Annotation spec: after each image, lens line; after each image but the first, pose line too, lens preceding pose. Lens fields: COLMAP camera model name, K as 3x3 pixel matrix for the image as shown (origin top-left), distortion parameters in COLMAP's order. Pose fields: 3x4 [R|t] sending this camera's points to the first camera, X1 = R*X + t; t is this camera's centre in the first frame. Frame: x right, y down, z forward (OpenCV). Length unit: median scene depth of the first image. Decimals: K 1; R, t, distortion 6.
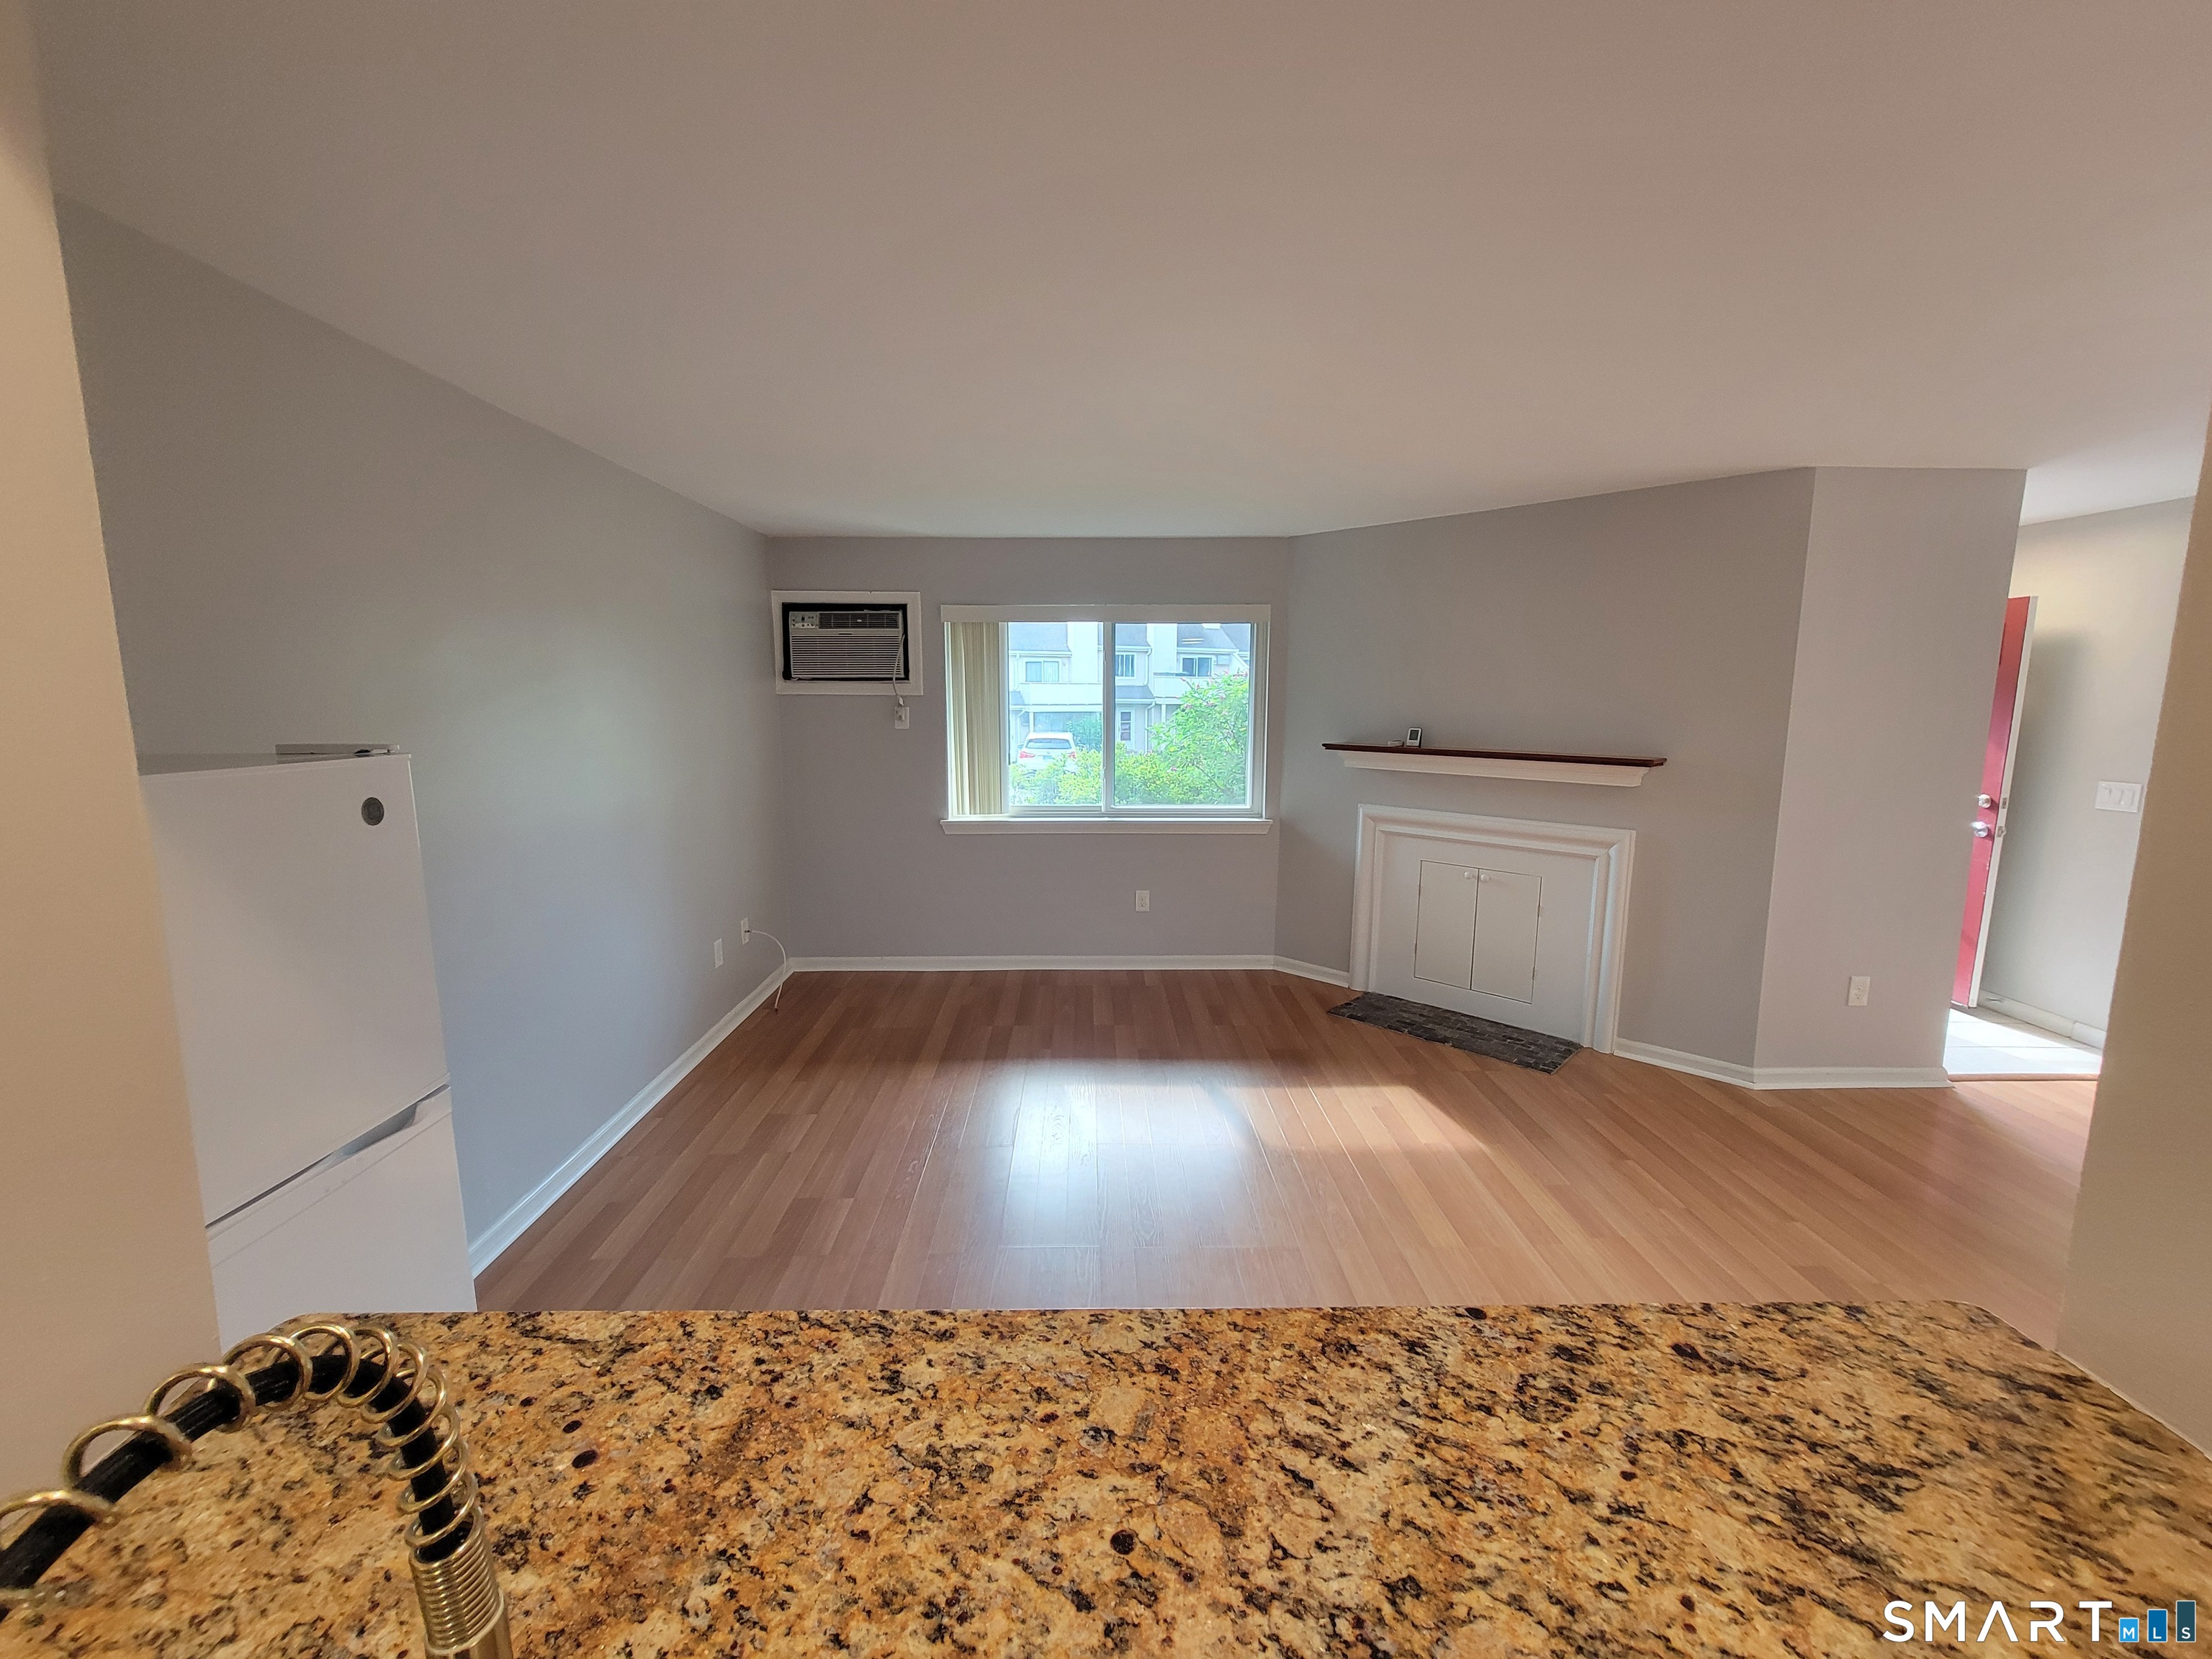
lens RADIAL K [[903.4, 0, 1101.1], [0, 903.4, 829.2], [0, 0, 1]] dist [-0.001103, 0.001963]
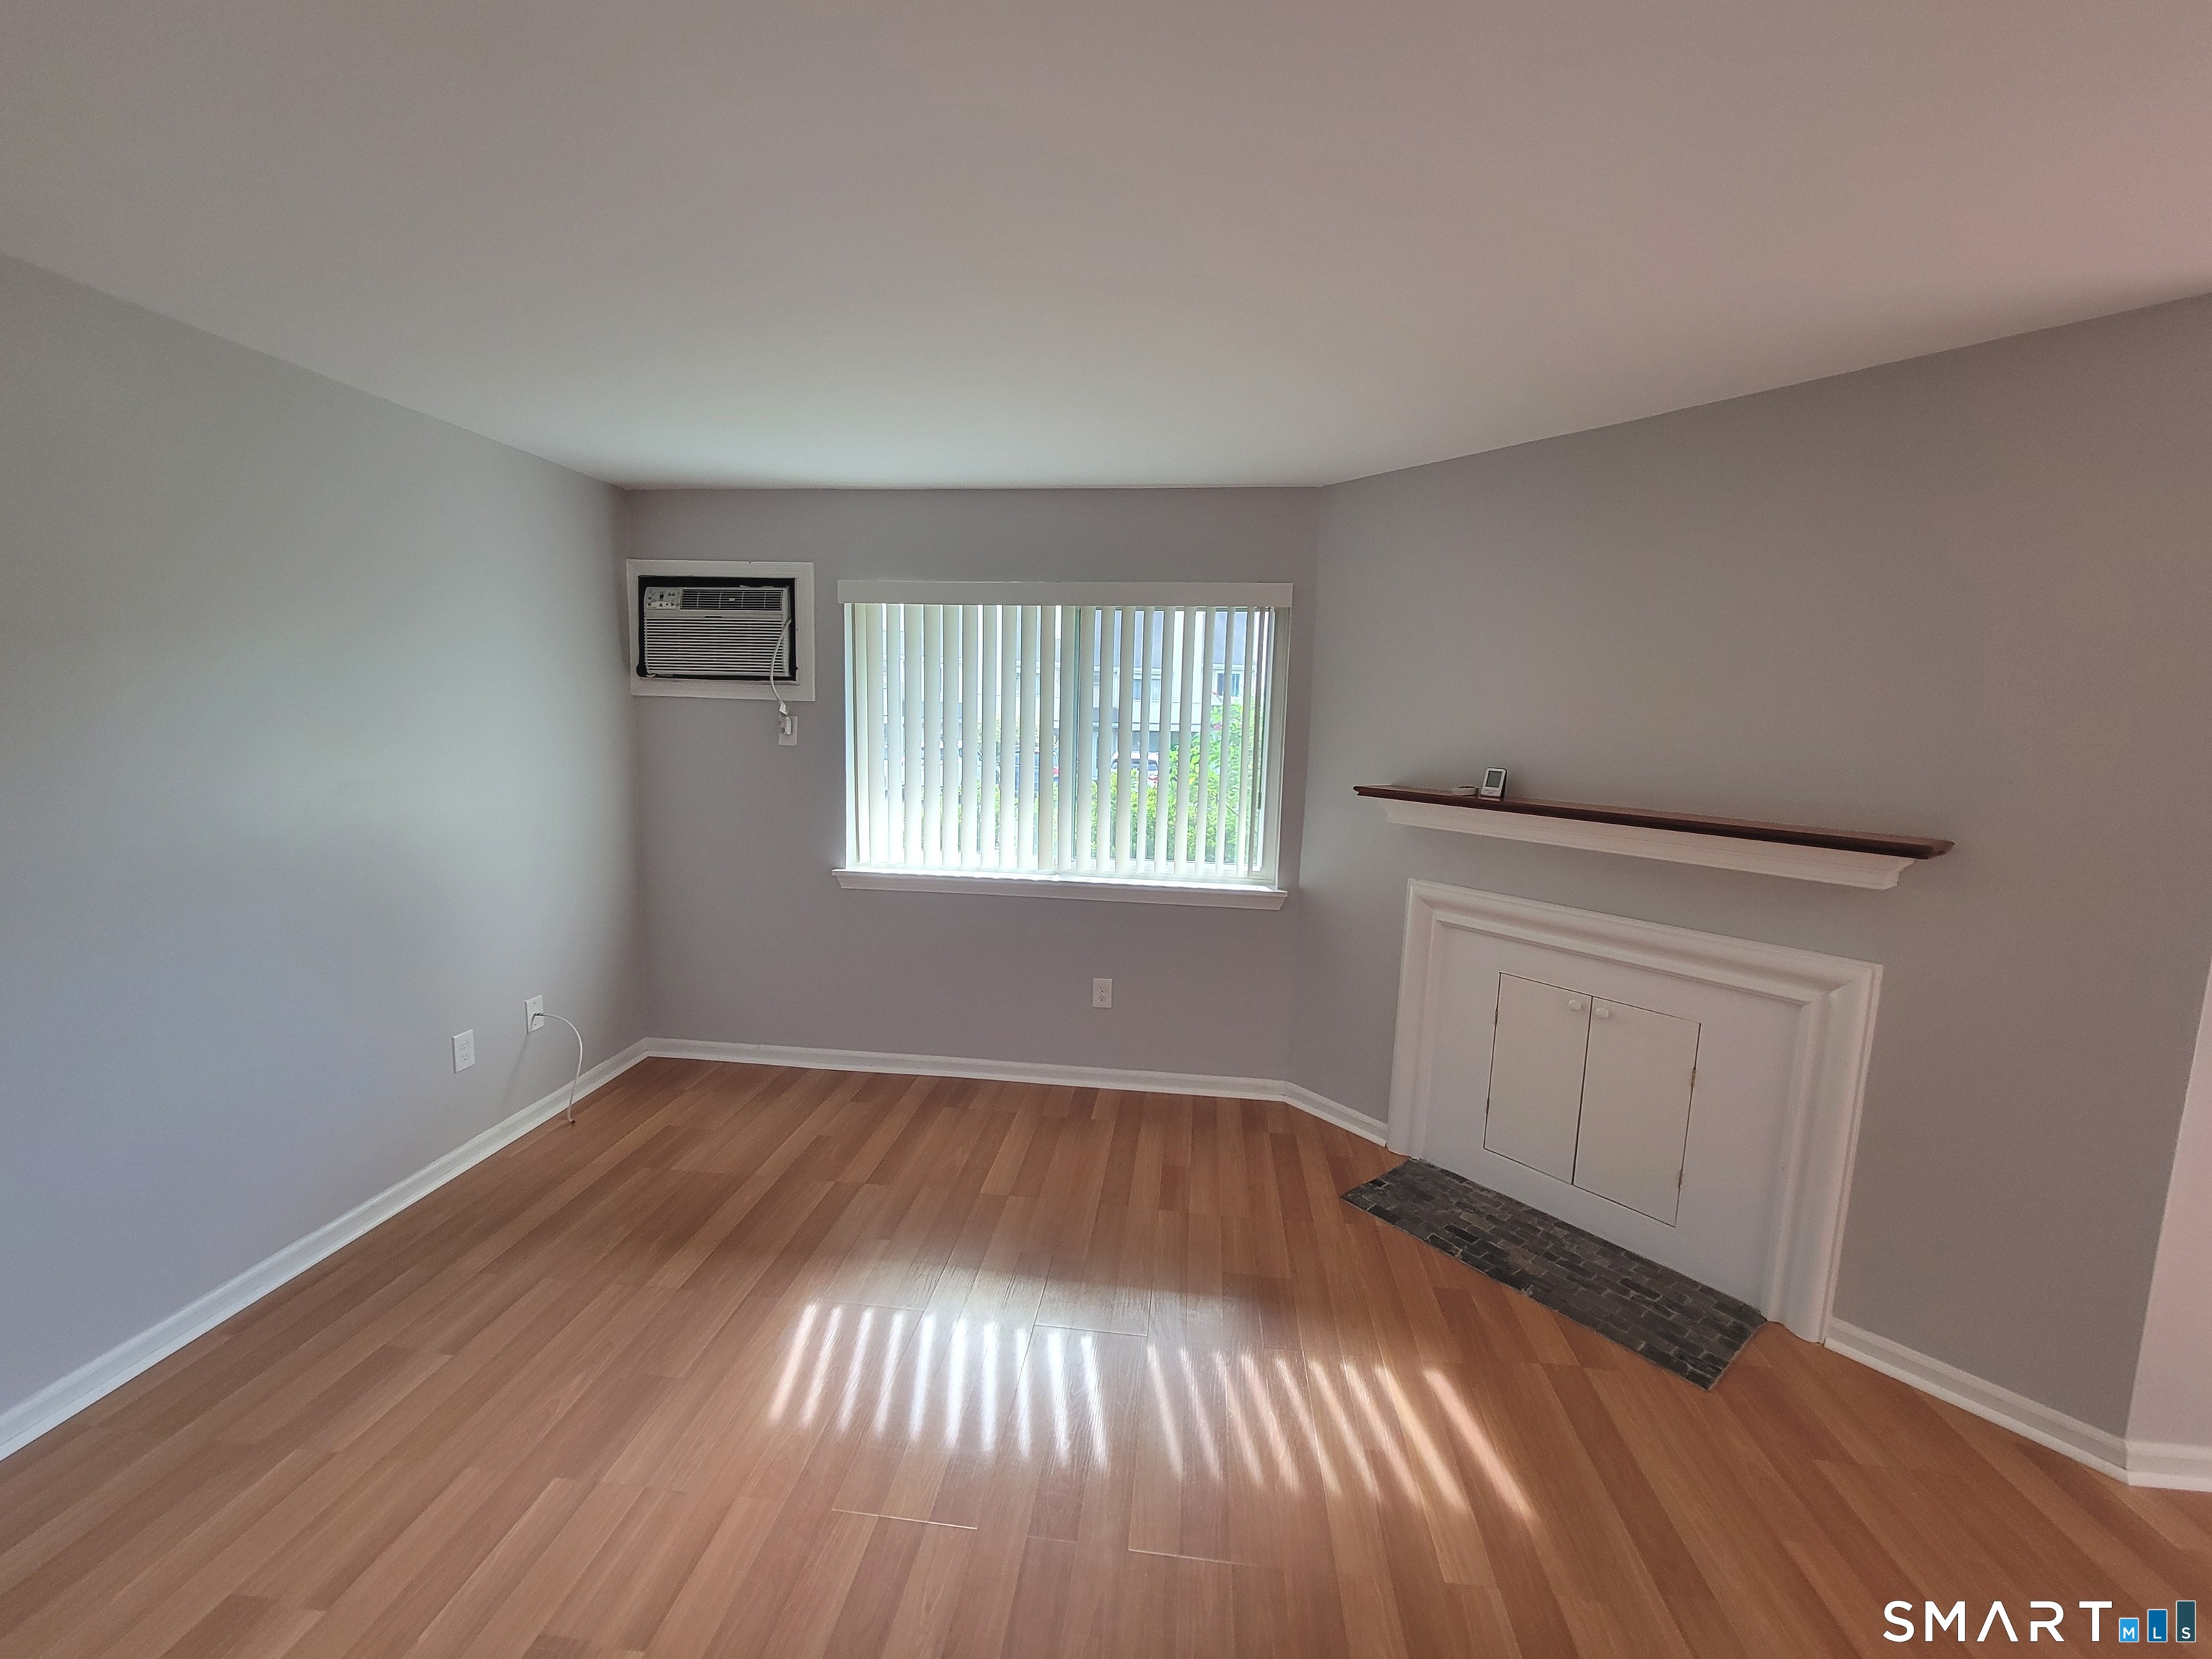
lens RADIAL K [[903.4, 0, 1101.2], [0, 903.4, 830.7], [0, 0, 1]] dist [-0.001103, 0.001963]
pose [[0.991207, 0.041814, -0.125537, 0.152032], [-0.043843, 0.998948, -0.013444, -0.047113], [0.124843, 0.018830, 0.991998, 0.328912]]
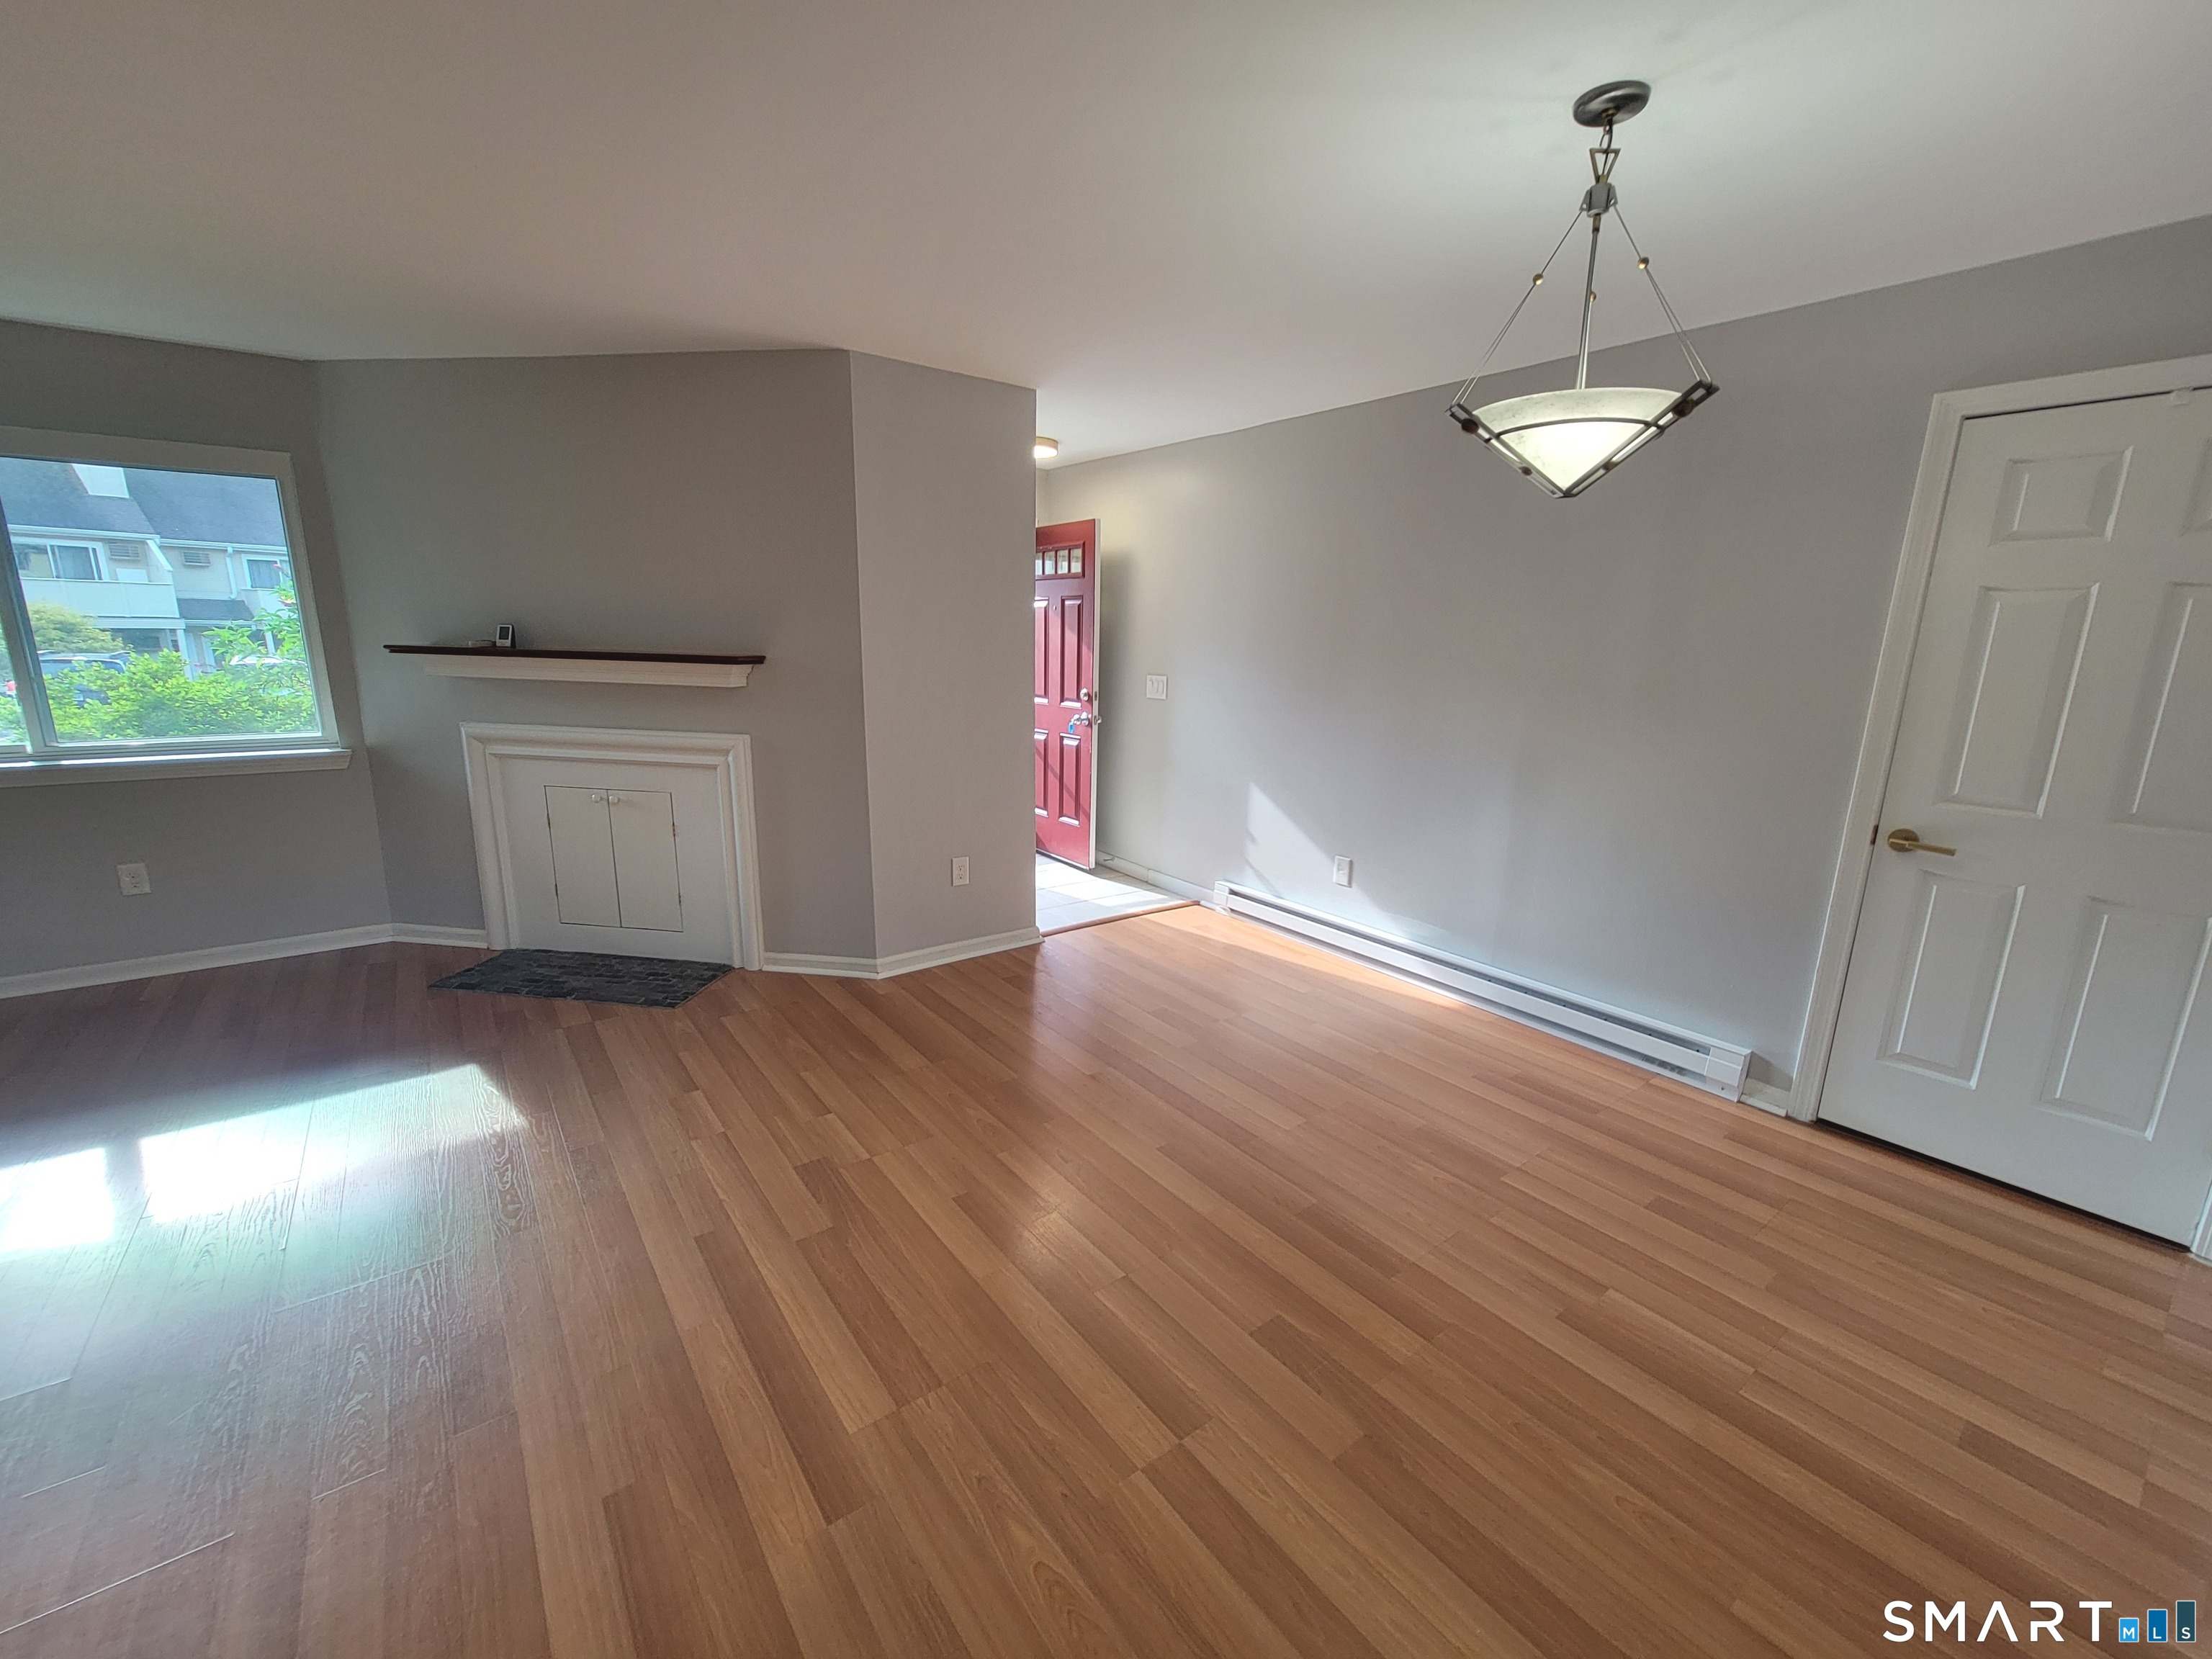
lens RADIAL K [[903.4, 0, 1097.4], [0, 903.4, 834.6], [0, 0, 1]] dist [-0.001103, 0.001963]
pose [[0.814893, -0.116024, 0.567879, 0.299401], [0.067573, 0.992096, 0.105732, 0.026302], [-0.575658, -0.047787, 0.816293, 0.017915]]
